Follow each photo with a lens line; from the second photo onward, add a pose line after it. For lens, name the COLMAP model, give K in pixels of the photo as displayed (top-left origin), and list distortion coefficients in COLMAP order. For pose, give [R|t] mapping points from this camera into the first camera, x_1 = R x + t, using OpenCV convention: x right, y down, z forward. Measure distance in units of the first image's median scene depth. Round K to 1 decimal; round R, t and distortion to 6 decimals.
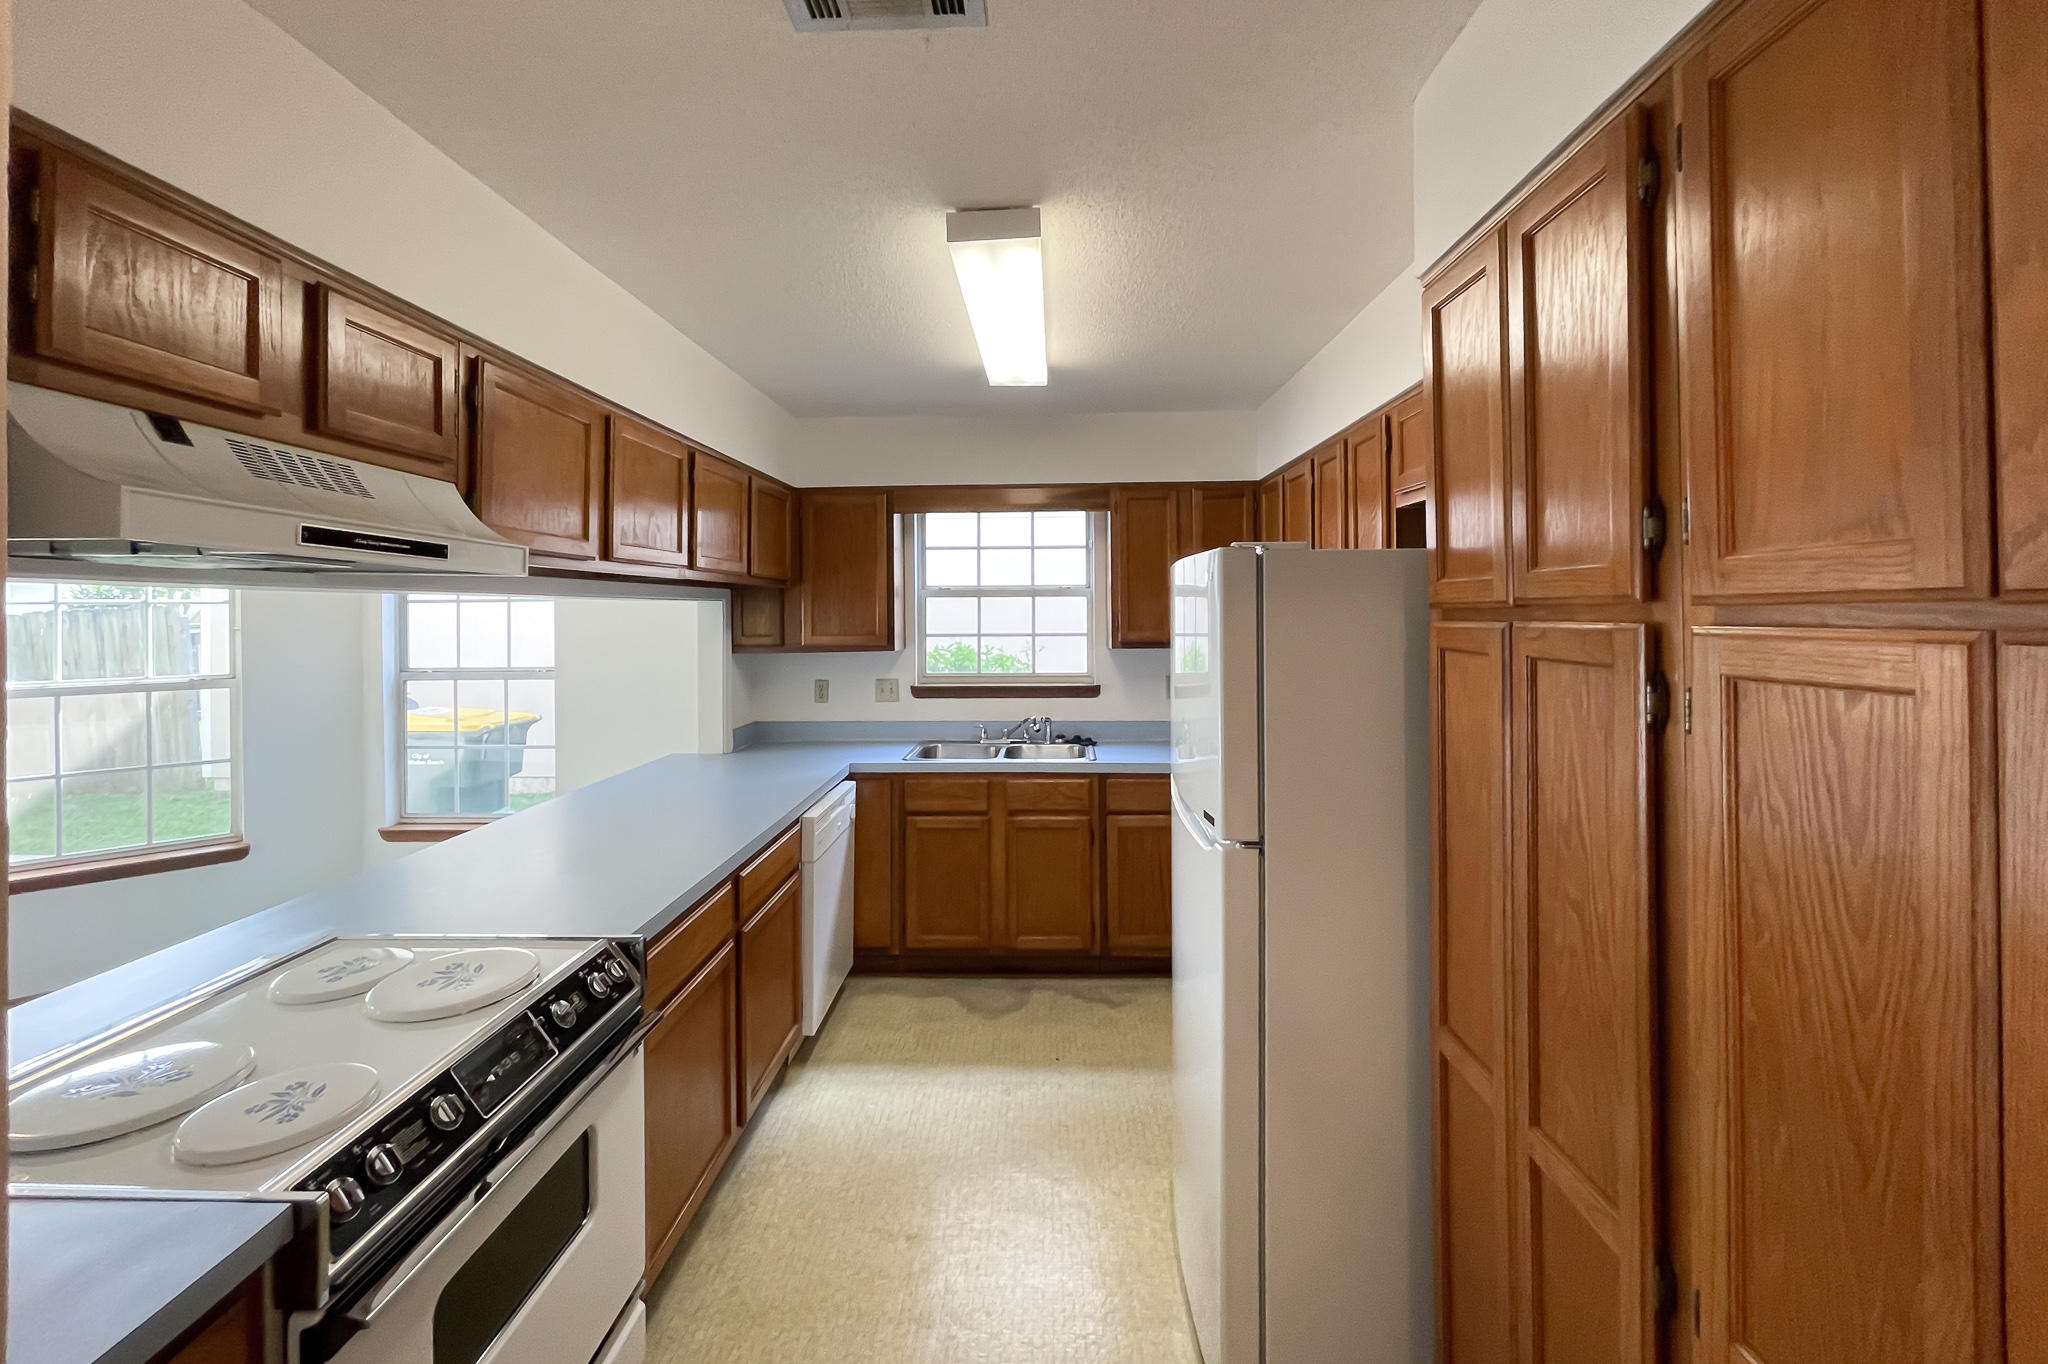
lens RADIAL K [[848.5, 0, 1015.7], [0, 848.5, 615.1], [0, 0, 1]] dist [0.001814, 0.001102]
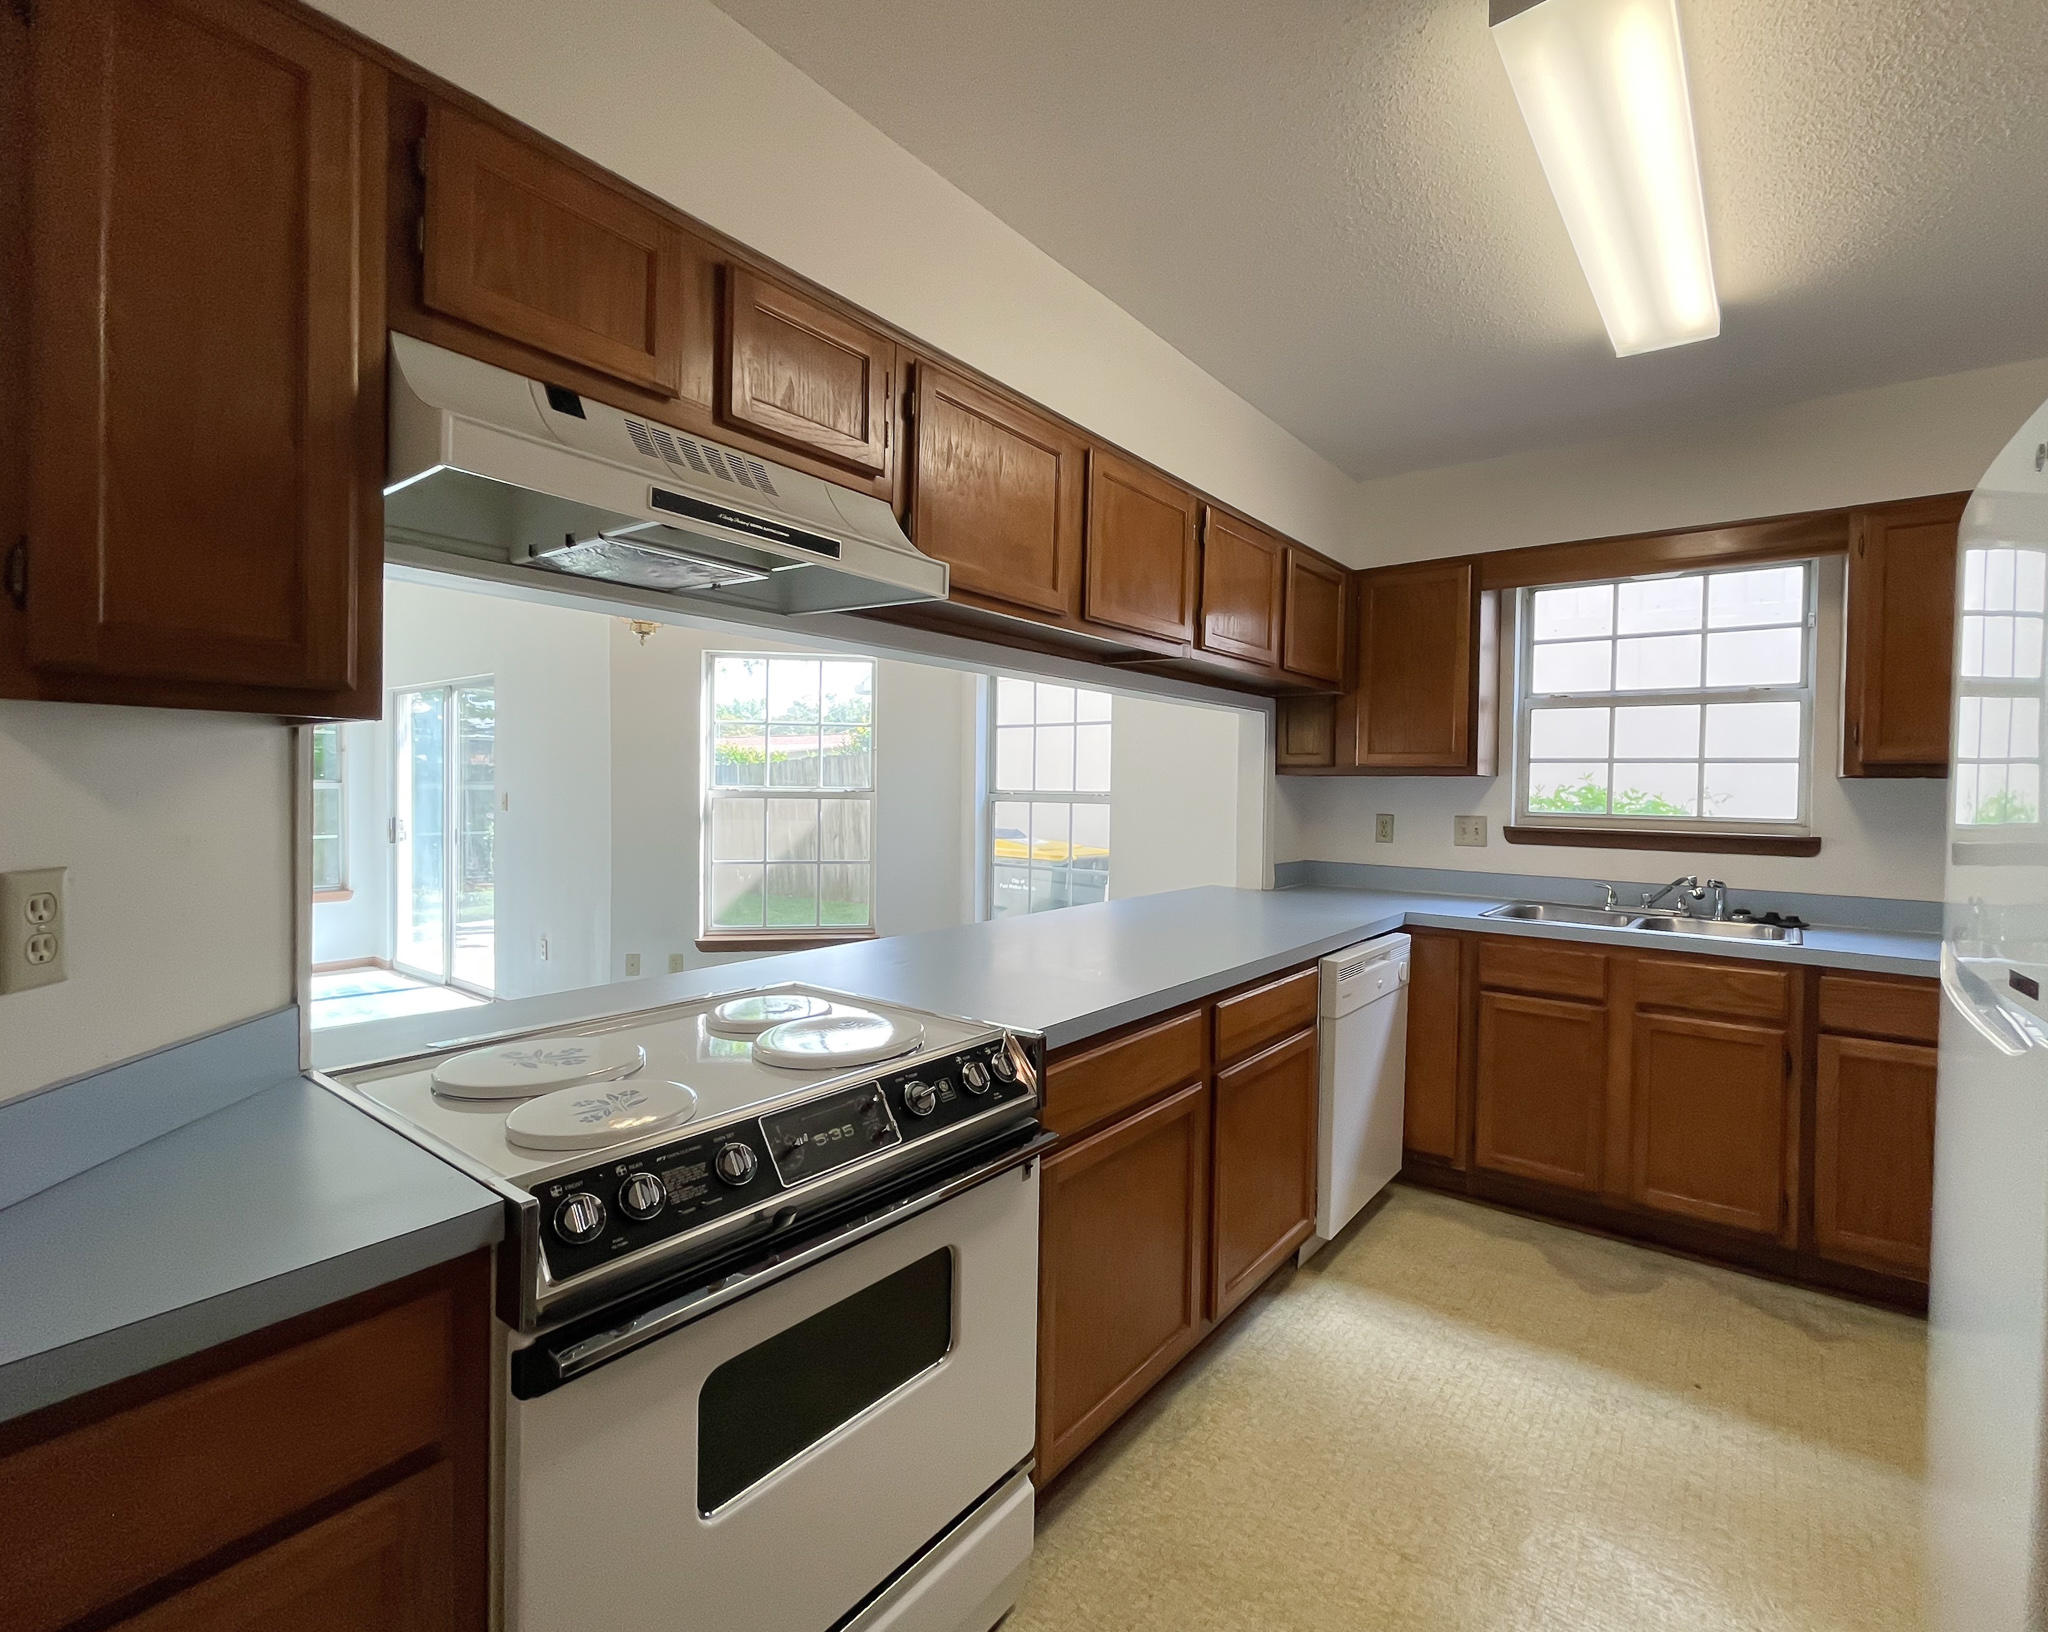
lens RADIAL K [[934.7, 0, 1098.7], [0, 934.7, 798.3], [0, 0, 1]] dist [0.001465, 0.000234]
pose [[0.834988, 0.029341, -0.549485, 0.040834], [-0.022604, 0.999563, 0.019026, 0.066981], [0.549804, -0.003466, 0.835287, 0.143286]]
